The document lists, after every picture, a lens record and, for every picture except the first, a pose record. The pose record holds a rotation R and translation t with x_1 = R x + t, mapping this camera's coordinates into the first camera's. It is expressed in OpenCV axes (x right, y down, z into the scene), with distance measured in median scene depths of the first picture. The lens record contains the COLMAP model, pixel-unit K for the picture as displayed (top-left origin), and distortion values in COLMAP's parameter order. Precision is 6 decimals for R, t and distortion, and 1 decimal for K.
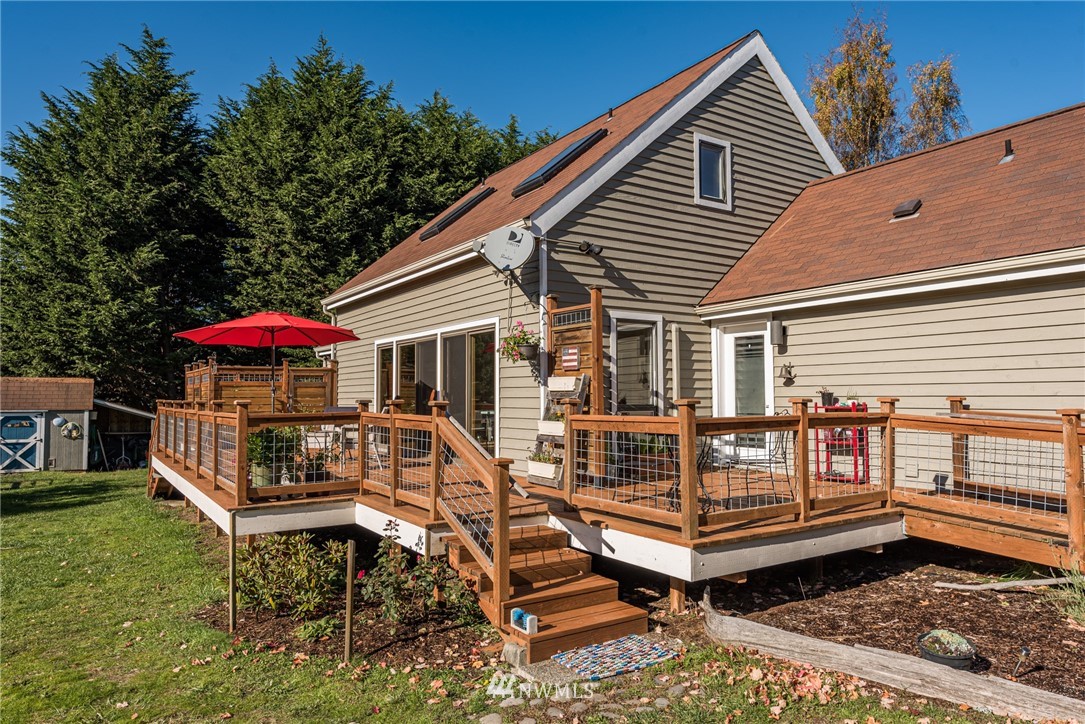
lens RADIAL K [[709.6, 0, 535.3], [0, 709.6, 364.3], [0, 0, 1]] dist [0.003841, 0.002713]
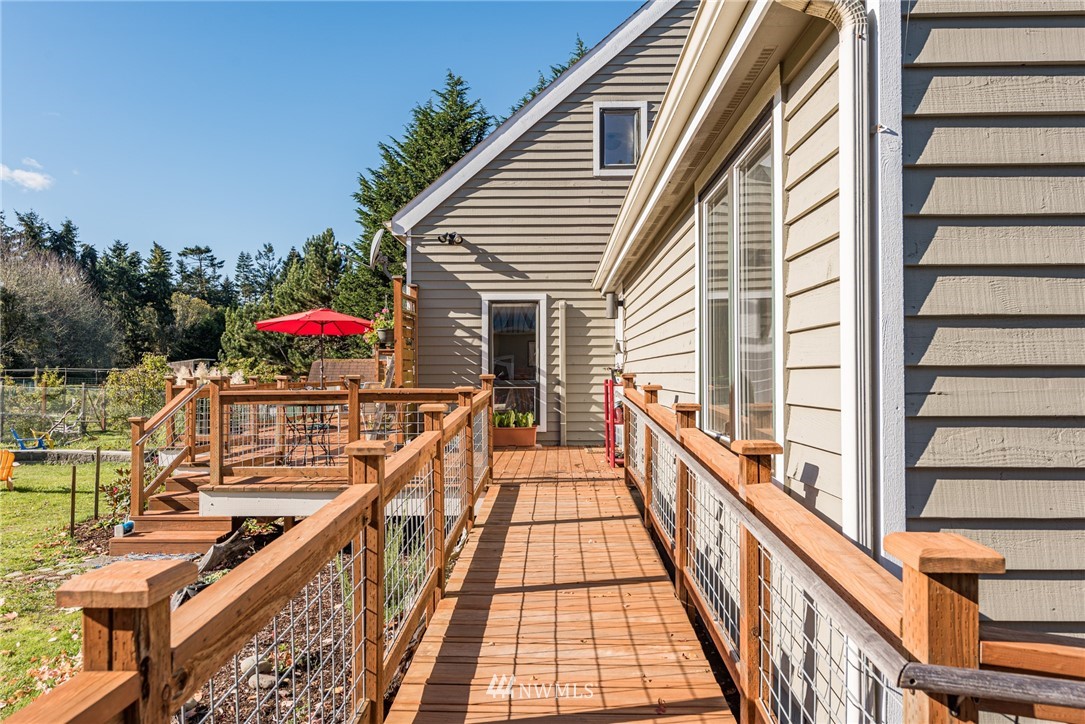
lens RADIAL K [[709.6, 0, 540.1], [0, 709.6, 365.6], [0, 0, 1]] dist [0.003841, 0.002713]
pose [[0.832554, -0.007819, -0.553888, 0.459329], [0.028252, 0.999198, 0.028361, 0.003098], [0.553223, -0.039260, 0.832108, 0.089694]]
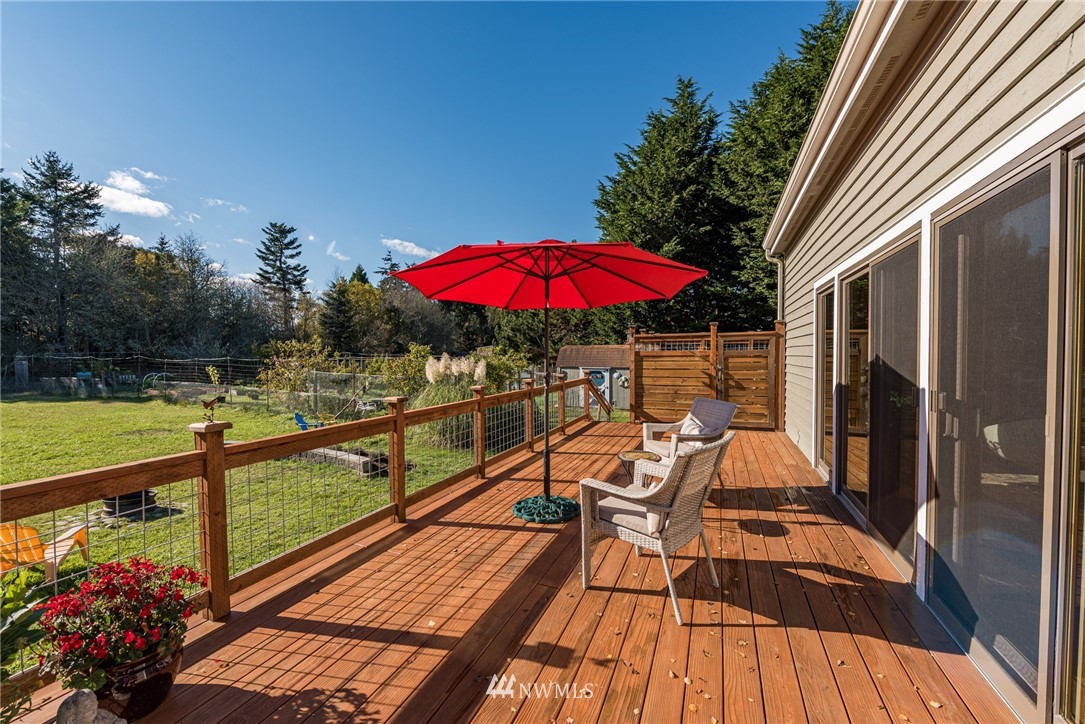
lens RADIAL K [[432.0, 0, 538.4], [0, 432.0, 366.0], [0, 0, 1]] dist [-0.002820, -0.002096]
pose [[0.570073, 0.021923, -0.821302, -0.052331], [0.045586, 0.997260, 0.058262, 0.003804], [0.820329, -0.070654, 0.567511, 0.529643]]
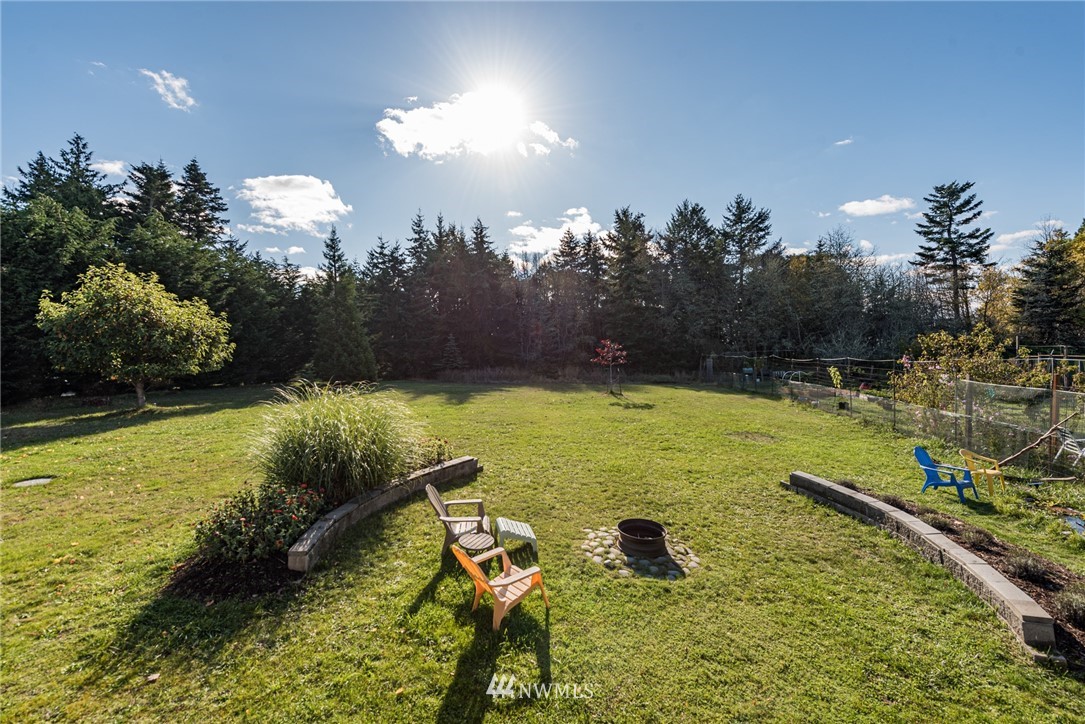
lens RADIAL K [[432.0, 0, 545.1], [0, 432.0, 363.2], [0, 0, 1]] dist [-0.002820, -0.002096]
pose [[-0.647384, 0.026691, -0.761697, -0.354962], [0.060735, 0.998015, -0.016648, -0.003594], [0.759741, -0.057039, -0.647720, 0.634002]]
